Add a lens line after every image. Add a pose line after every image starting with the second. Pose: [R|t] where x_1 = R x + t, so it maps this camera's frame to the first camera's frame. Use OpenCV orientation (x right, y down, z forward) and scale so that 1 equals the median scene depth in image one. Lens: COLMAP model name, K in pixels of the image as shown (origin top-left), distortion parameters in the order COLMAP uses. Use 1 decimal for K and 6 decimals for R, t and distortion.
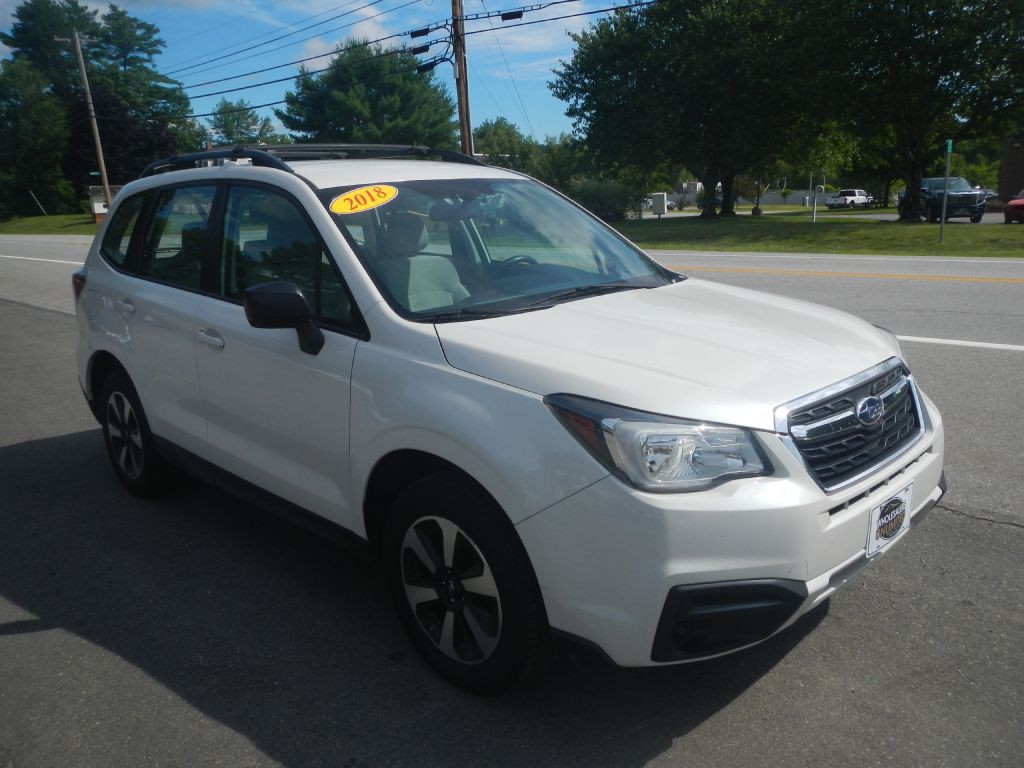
lens RADIAL K [[824.5, 0, 514.7], [0, 824.5, 392.3], [0, 0, 1]] dist [0.013113, -0.008368]
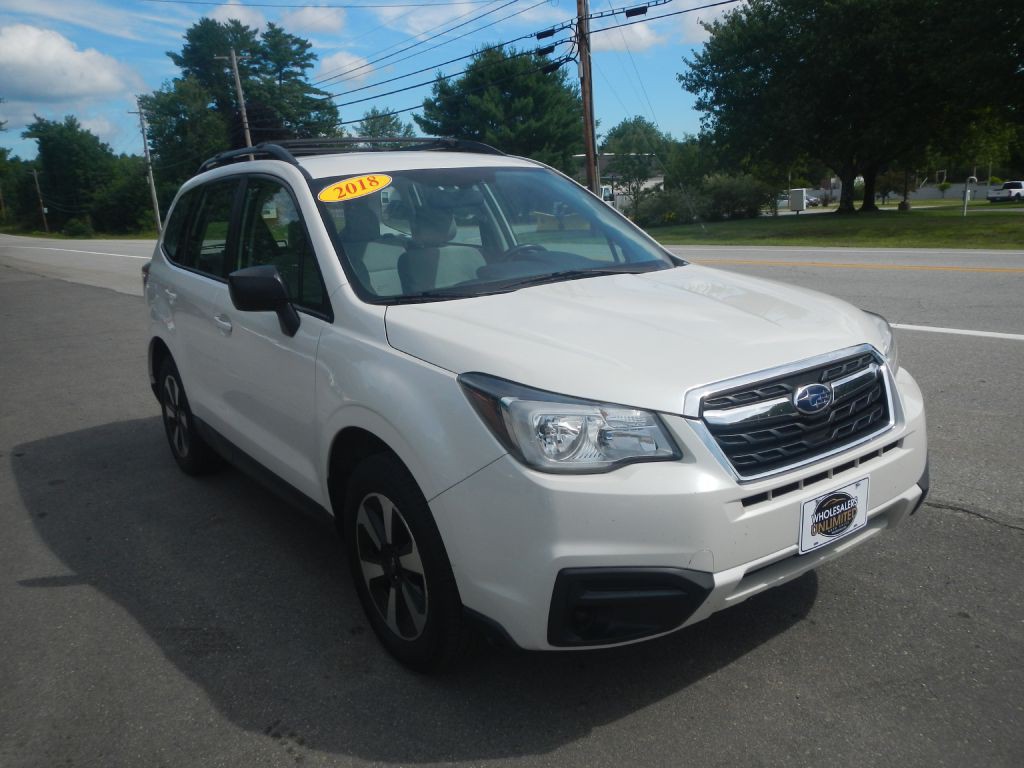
lens RADIAL K [[828.0, 0, 512.3], [0, 828.0, 390.4], [0, 0, 1]] dist [0.000935, -0.005572]
pose [[0.986408, 0.020557, -0.163022, 0.160314], [-0.021115, 0.999776, -0.001691, 0.014326], [0.162950, 0.005110, 0.986621, 0.010803]]
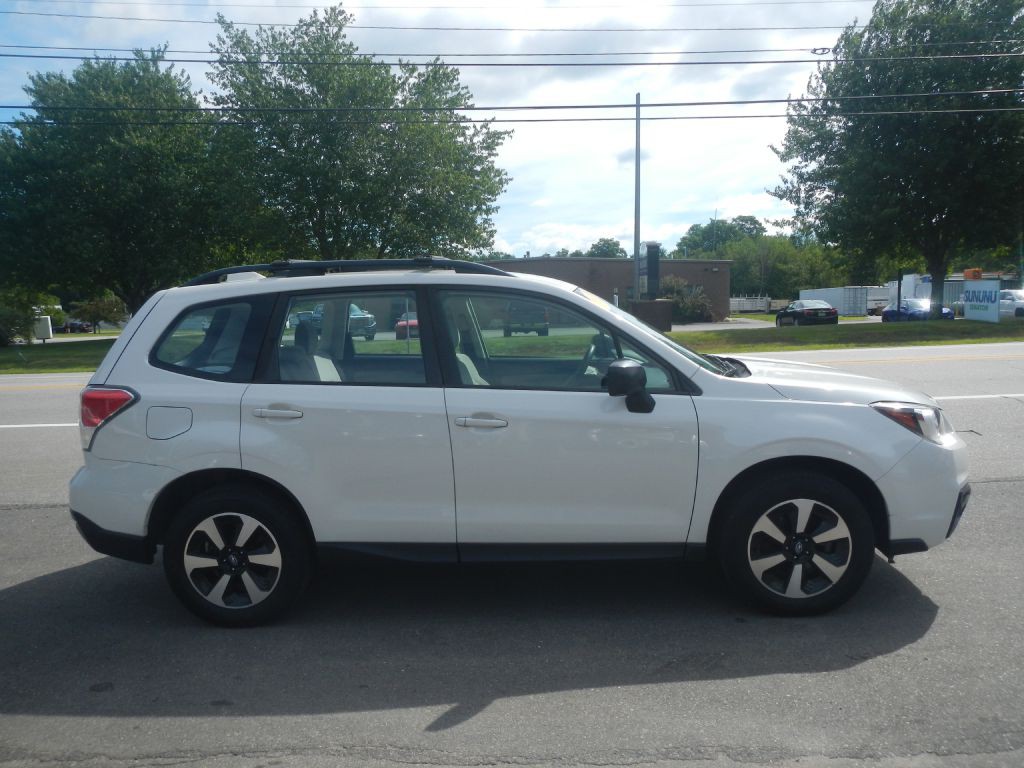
lens RADIAL K [[824.5, 0, 520.0], [0, 824.5, 374.2], [0, 0, 1]] dist [0.013113, -0.008368]
pose [[0.730551, -0.050614, 0.680980, -1.021433], [0.164121, 0.981032, -0.103153, -0.002212], [-0.662842, 0.187122, 0.725001, 0.126104]]
